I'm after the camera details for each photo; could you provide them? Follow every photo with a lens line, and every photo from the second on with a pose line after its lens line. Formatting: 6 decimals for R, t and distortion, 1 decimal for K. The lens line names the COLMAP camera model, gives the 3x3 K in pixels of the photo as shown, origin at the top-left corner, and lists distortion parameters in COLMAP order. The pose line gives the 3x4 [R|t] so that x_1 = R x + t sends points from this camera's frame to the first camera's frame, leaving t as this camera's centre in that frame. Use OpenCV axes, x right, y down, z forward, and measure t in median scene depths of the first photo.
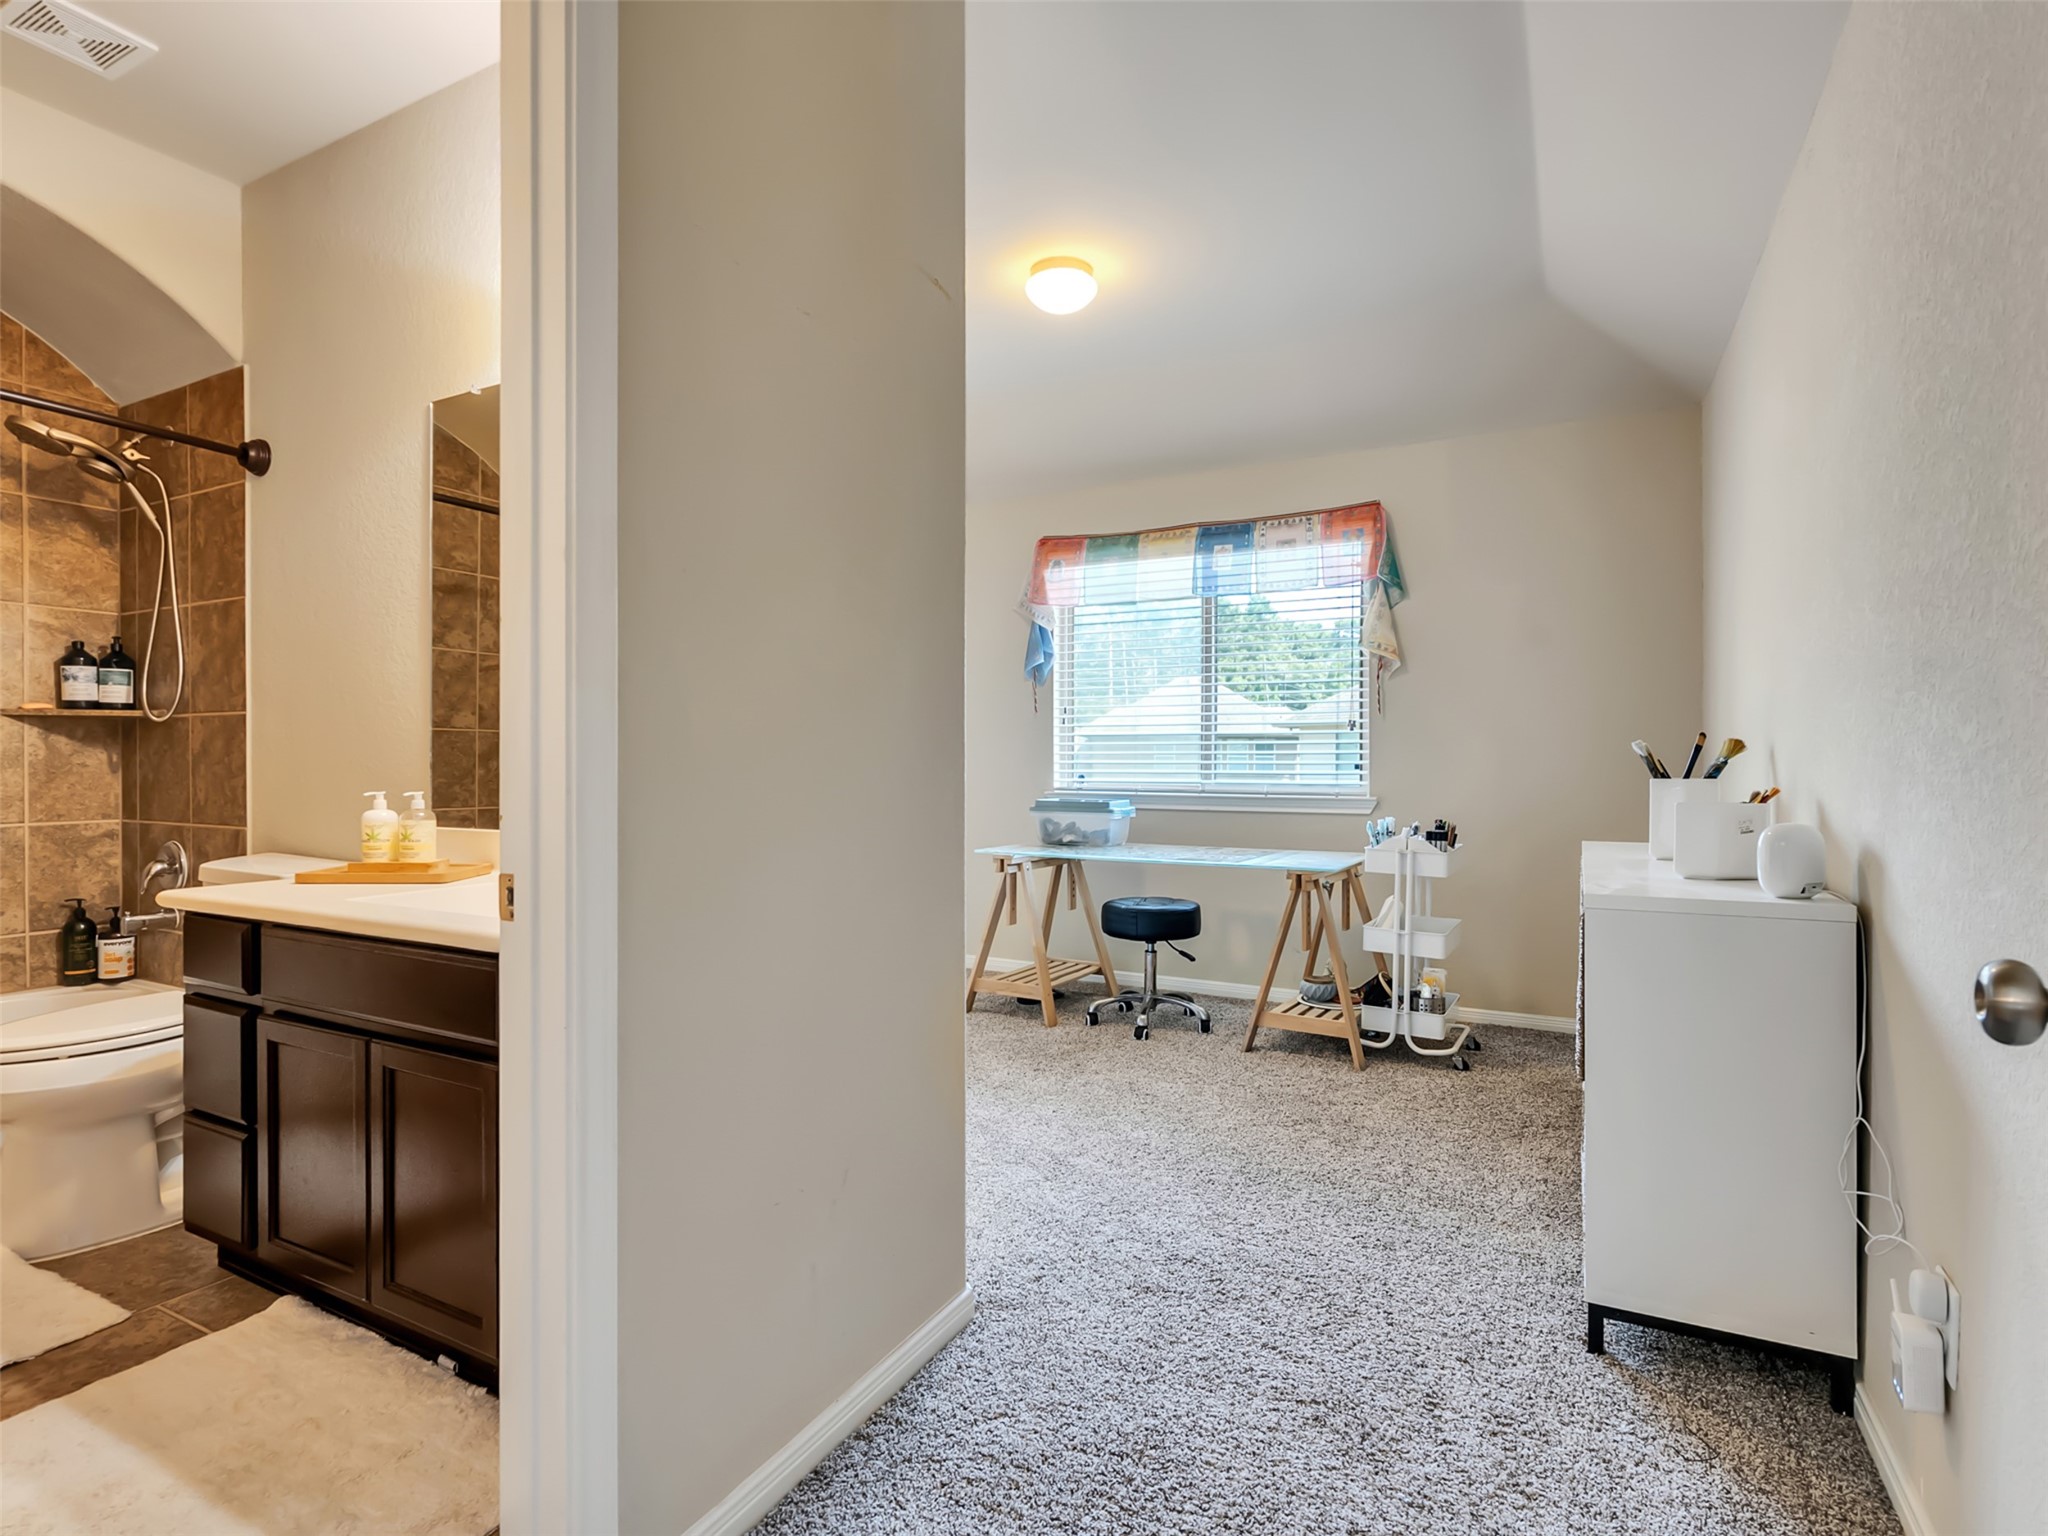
lens RADIAL K [[1055.5, 0, 1019.6], [0, 1055.5, 767.0], [0, 0, 1]] dist [-0.006003, 0.001509]
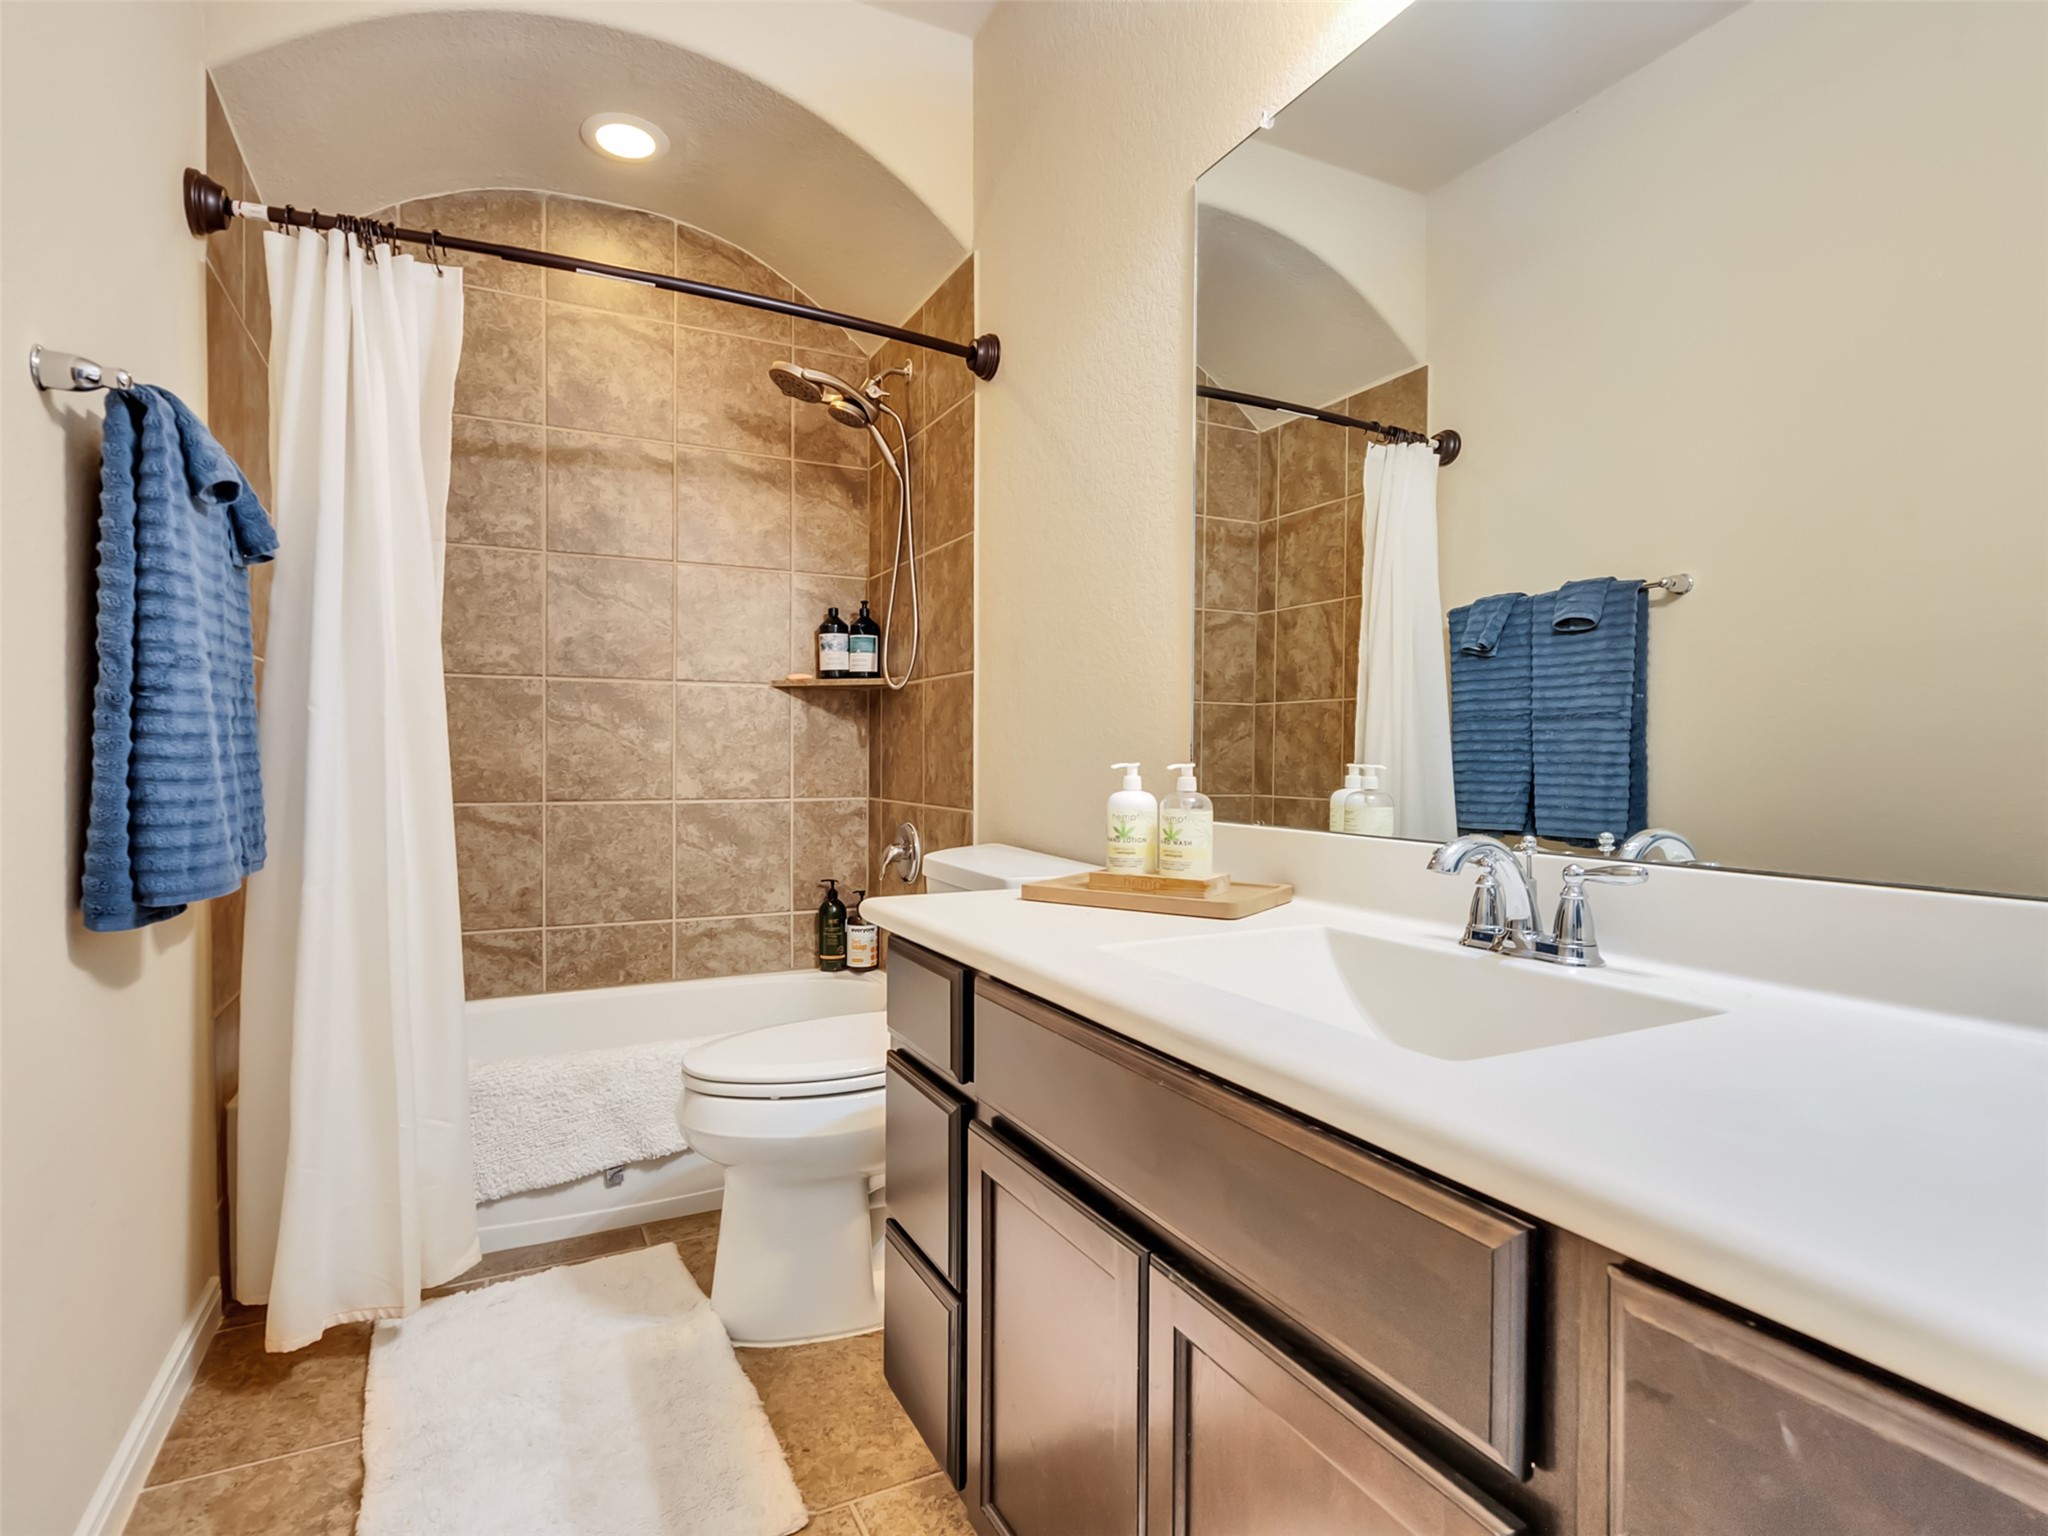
lens RADIAL K [[1055.5, 0, 1019.6], [0, 1055.5, 767.0], [0, 0, 1]] dist [-0.006003, 0.001509]
pose [[0.823153, 0.010123, -0.567729, -0.301118], [-0.007284, 0.999947, 0.007269, 0.021734], [0.567773, -0.001848, 0.823183, 0.435222]]
